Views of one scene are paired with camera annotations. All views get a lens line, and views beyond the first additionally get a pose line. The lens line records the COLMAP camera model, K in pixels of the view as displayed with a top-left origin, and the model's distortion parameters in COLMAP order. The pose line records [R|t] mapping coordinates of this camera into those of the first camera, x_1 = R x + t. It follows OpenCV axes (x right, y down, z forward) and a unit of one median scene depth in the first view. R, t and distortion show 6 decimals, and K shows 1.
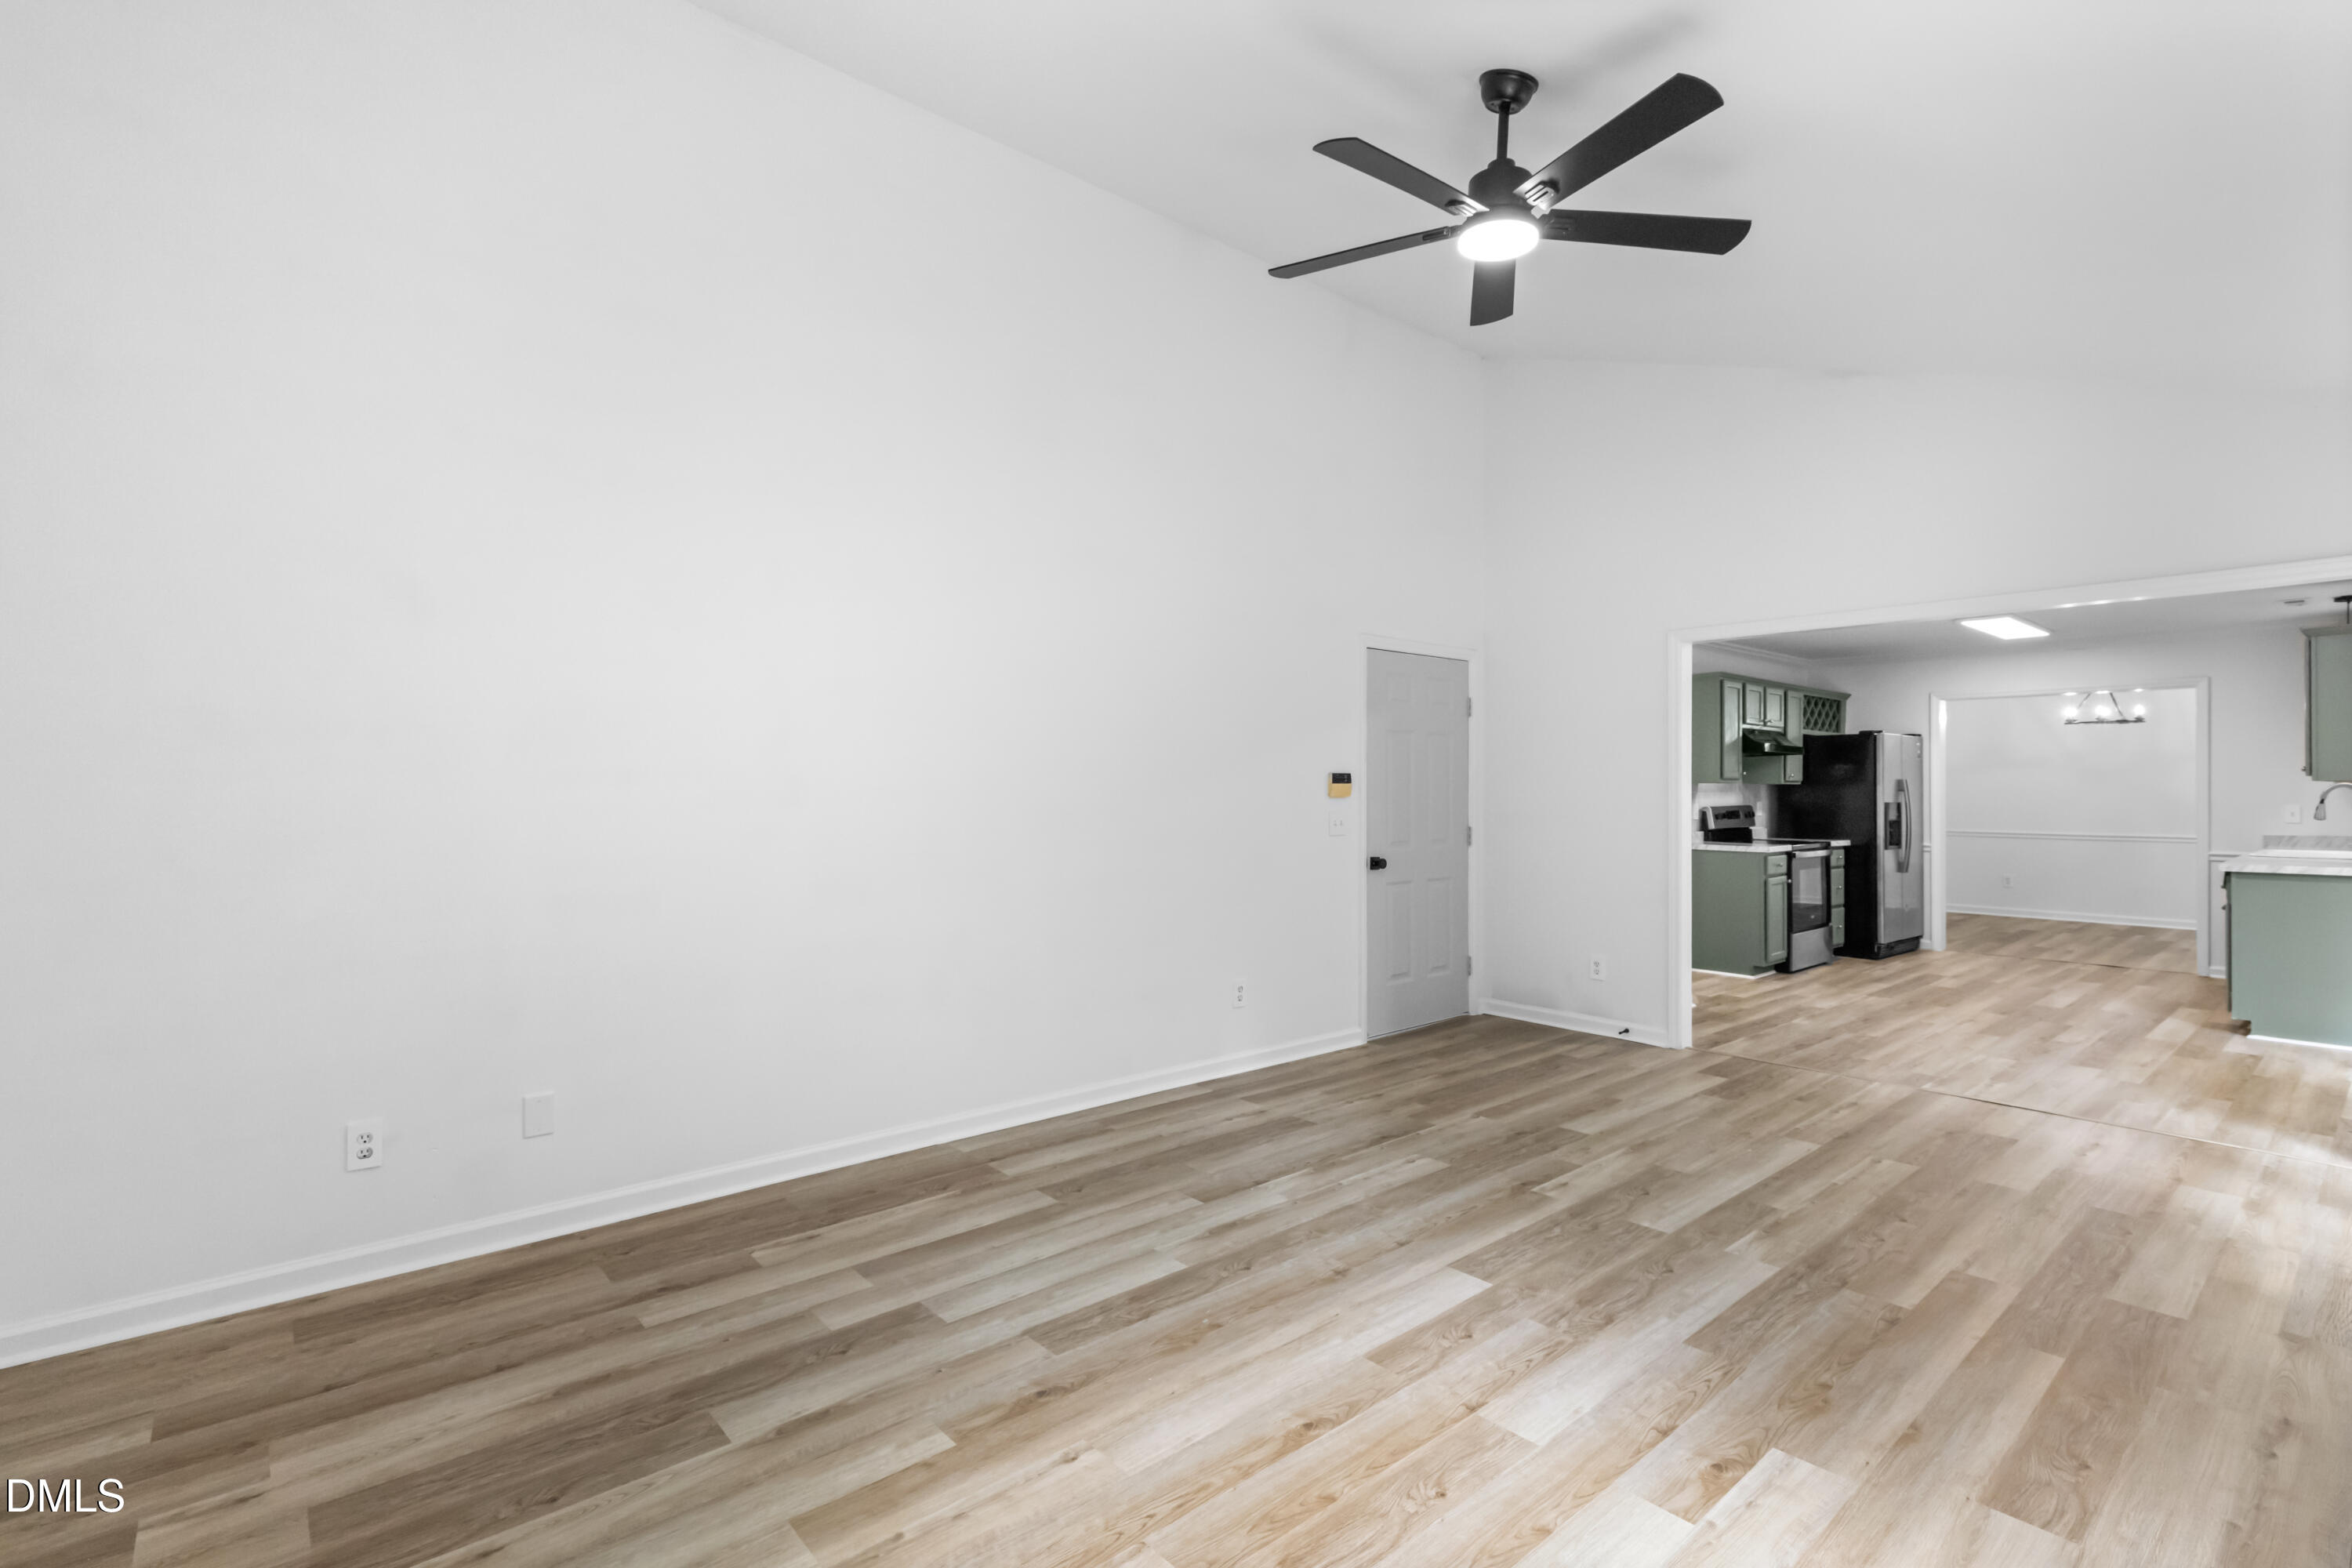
lens RADIAL K [[1084.5, 0, 1169.1], [0, 1084.5, 784.0], [0, 0, 1]] dist [0.001140, 0.000503]
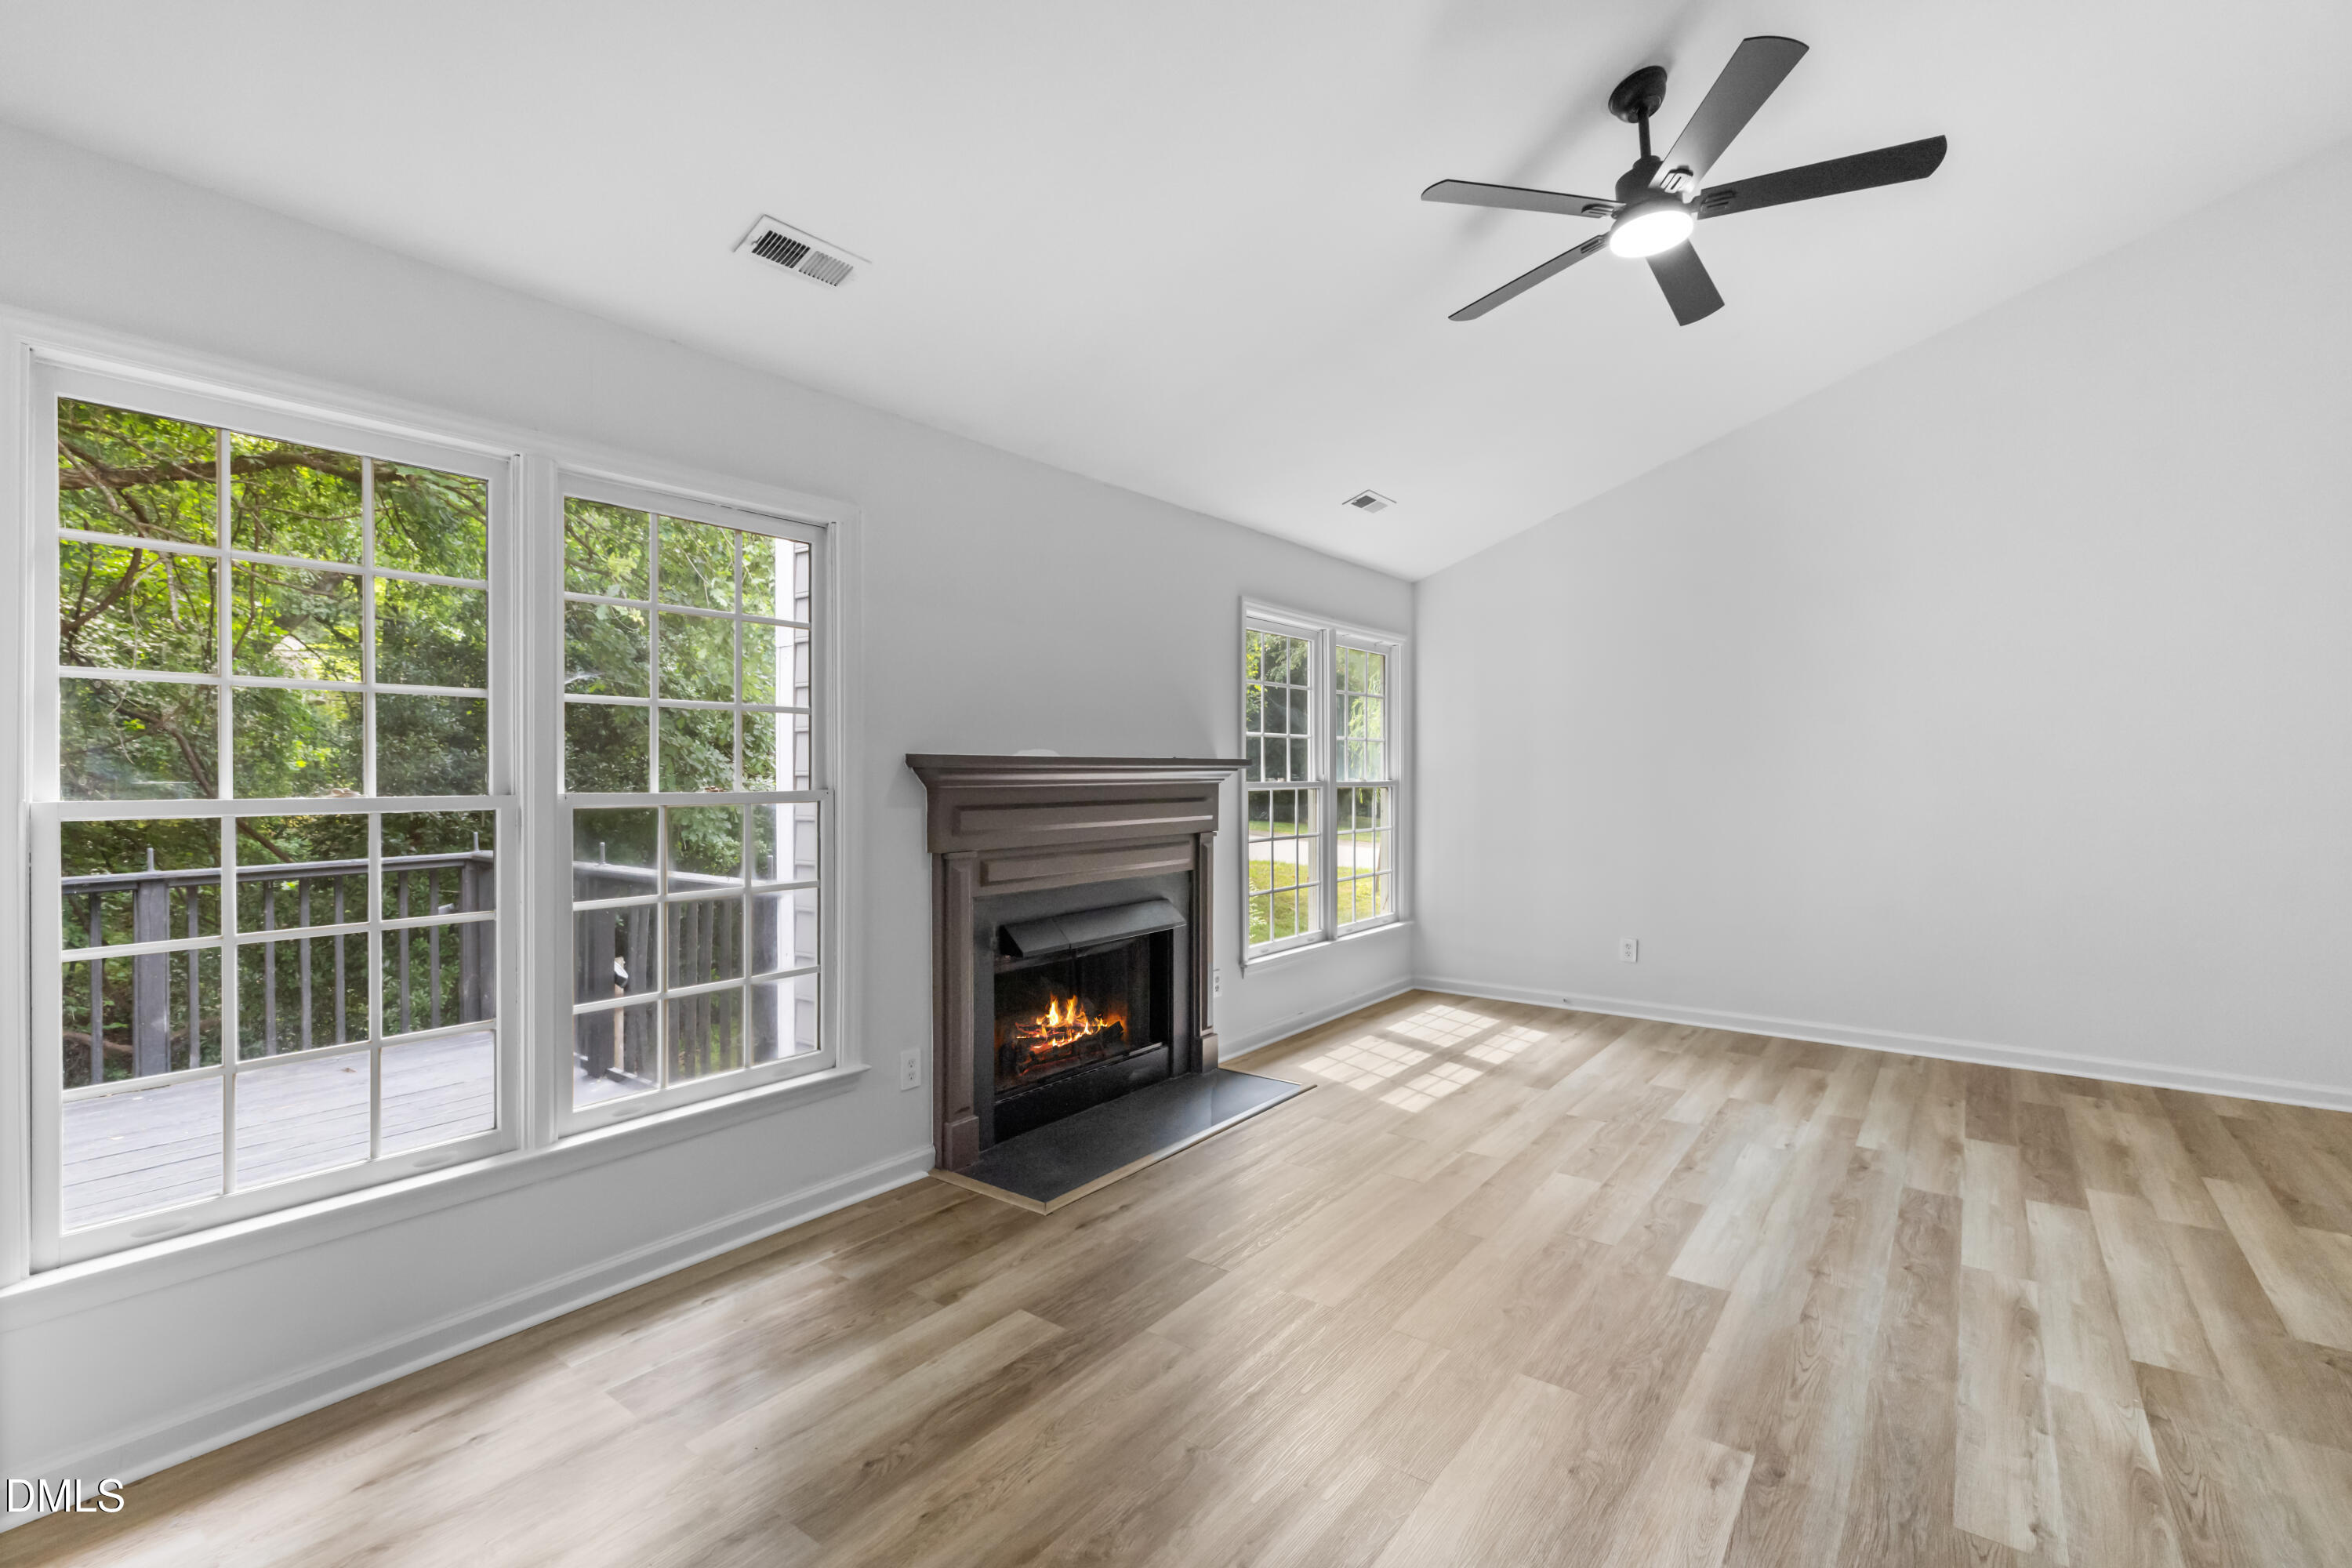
lens RADIAL K [[1052.9, 0, 1183.7], [0, 1052.9, 778.5], [0, 0, 1]] dist [-0.003292, -0.000060]
pose [[-0.975979, 0.004767, -0.217810, 0.903116], [0.005464, 0.999982, -0.002595, 0.012028], [0.217794, -0.003723, -0.975988, 1.780329]]
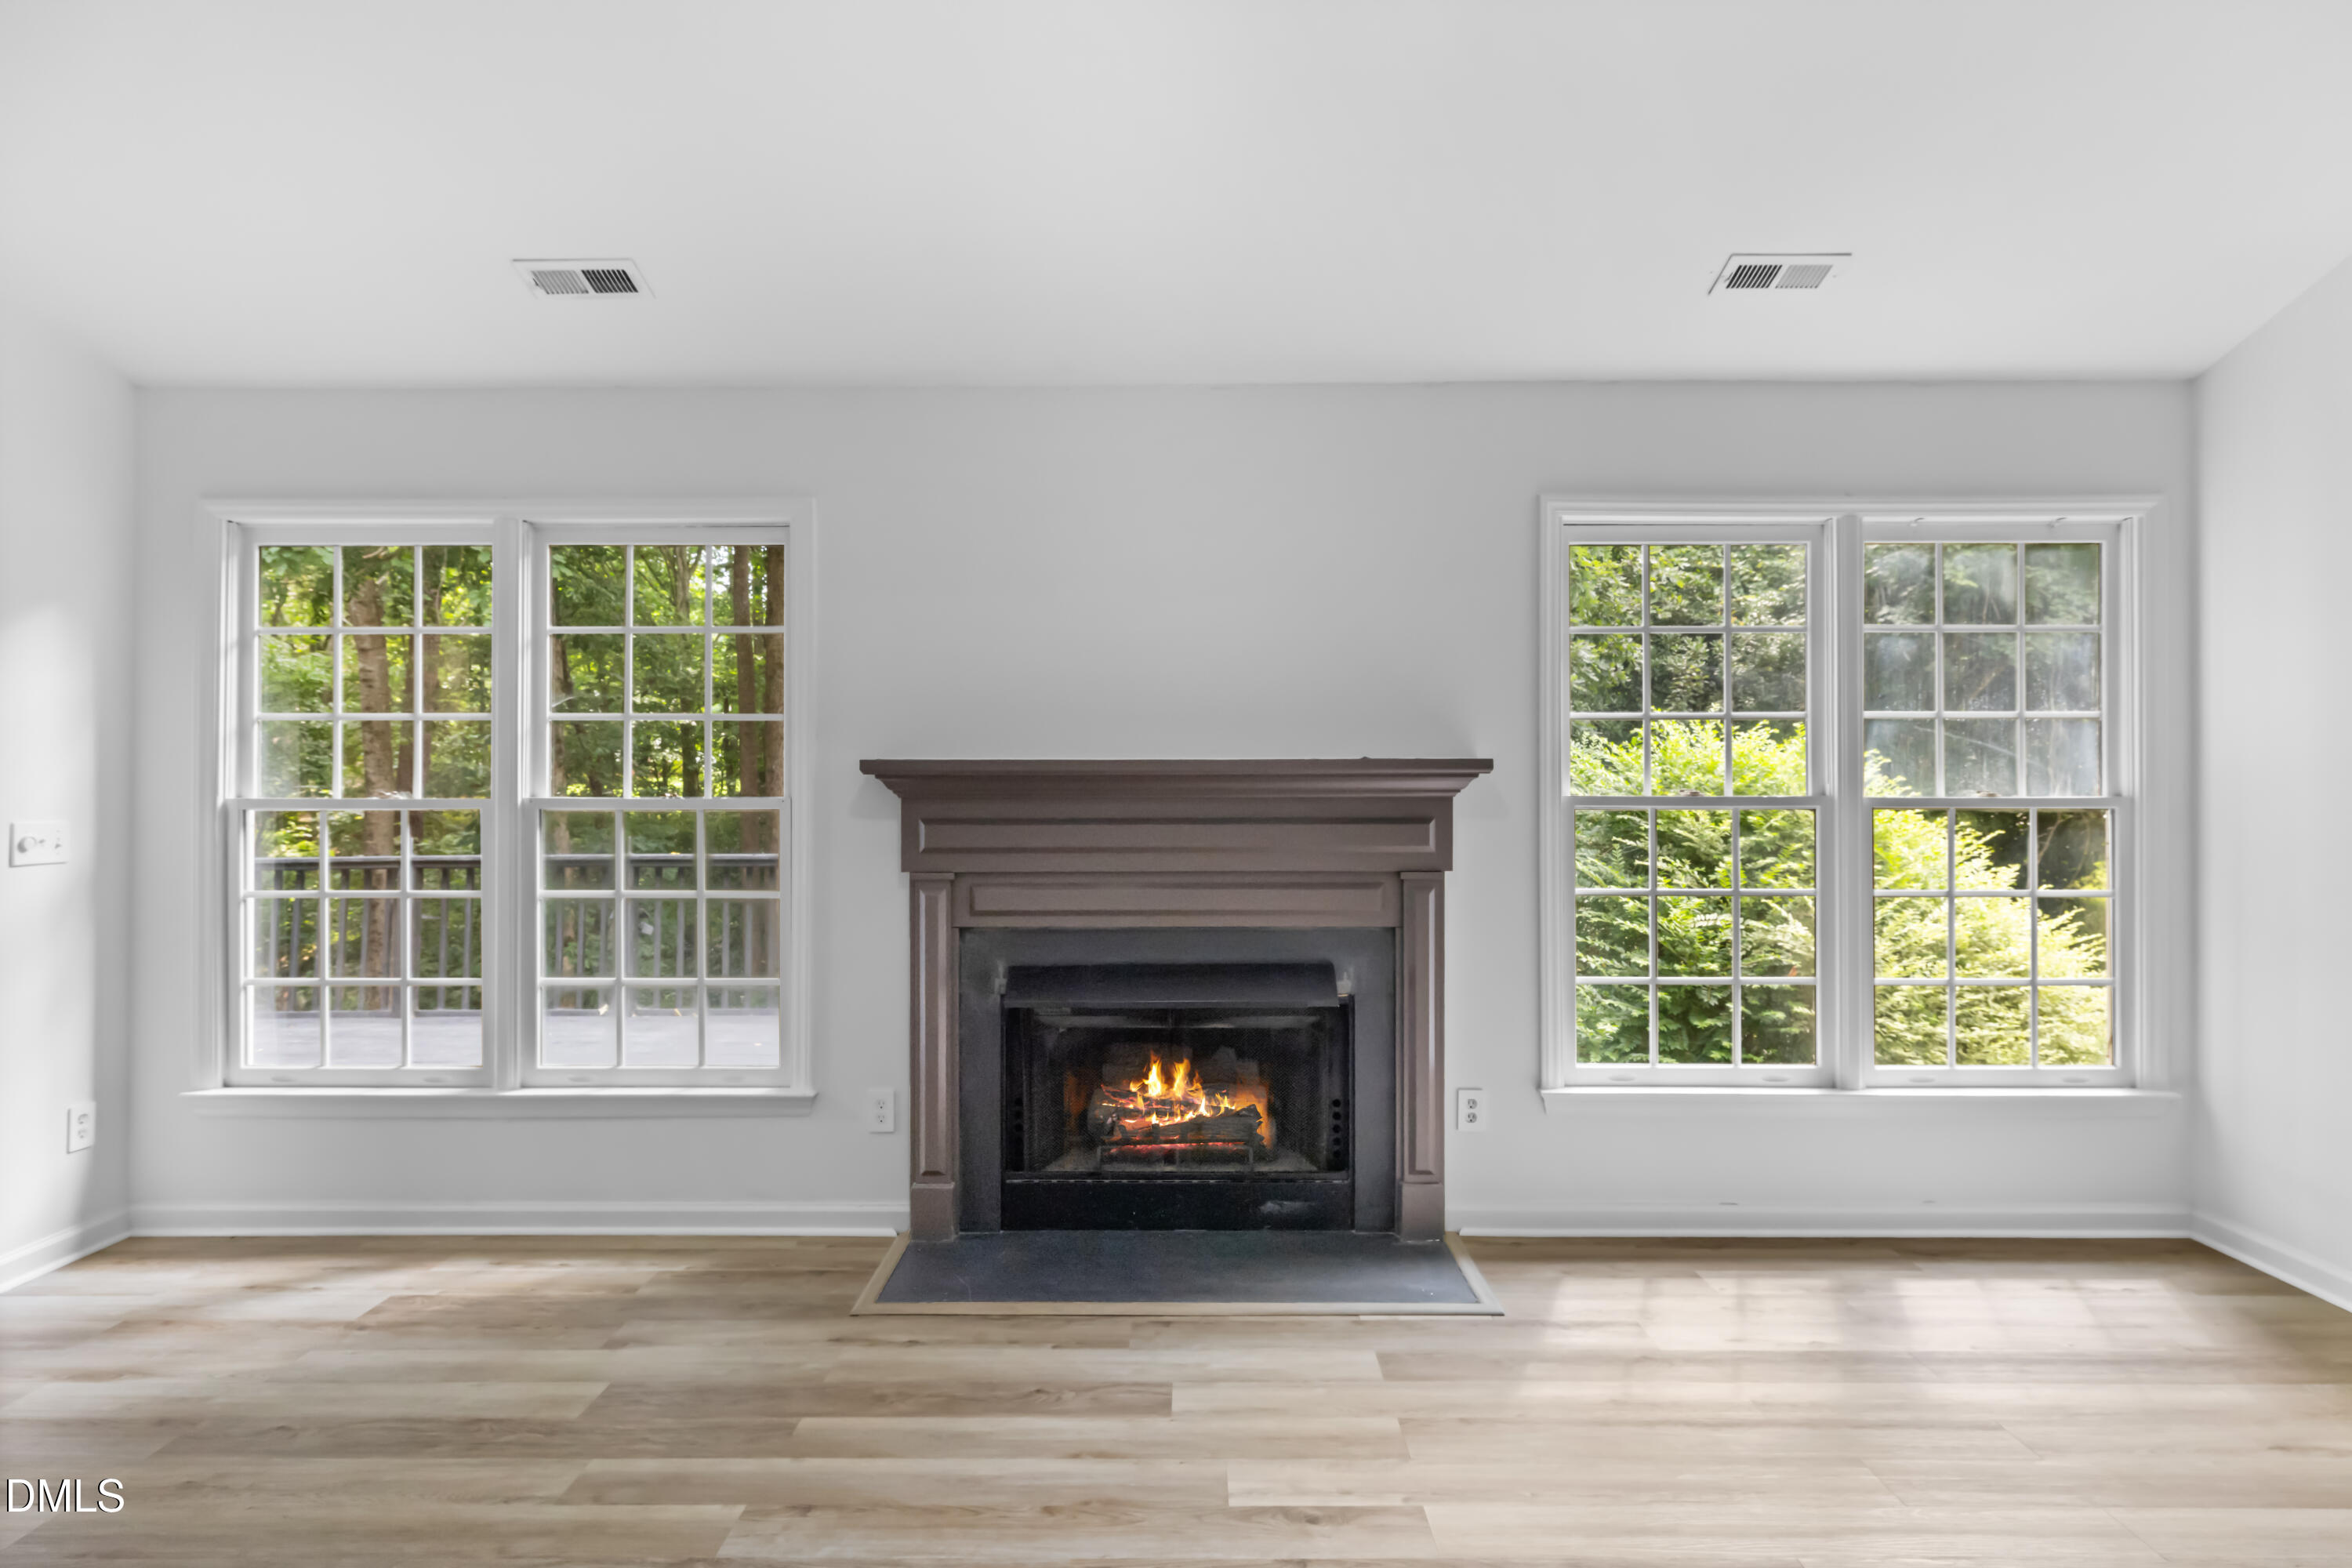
lens RADIAL K [[1233.2, 0, 1182.6], [0, 1233.2, 779.3], [0, 0, 1]] dist [0.002102, -0.000587]
pose [[-0.760236, 0.001156, 0.649645, -0.063867], [-0.002868, 0.999983, -0.005135, 0.005228], [-0.649640, -0.005767, -0.760220, 1.324465]]
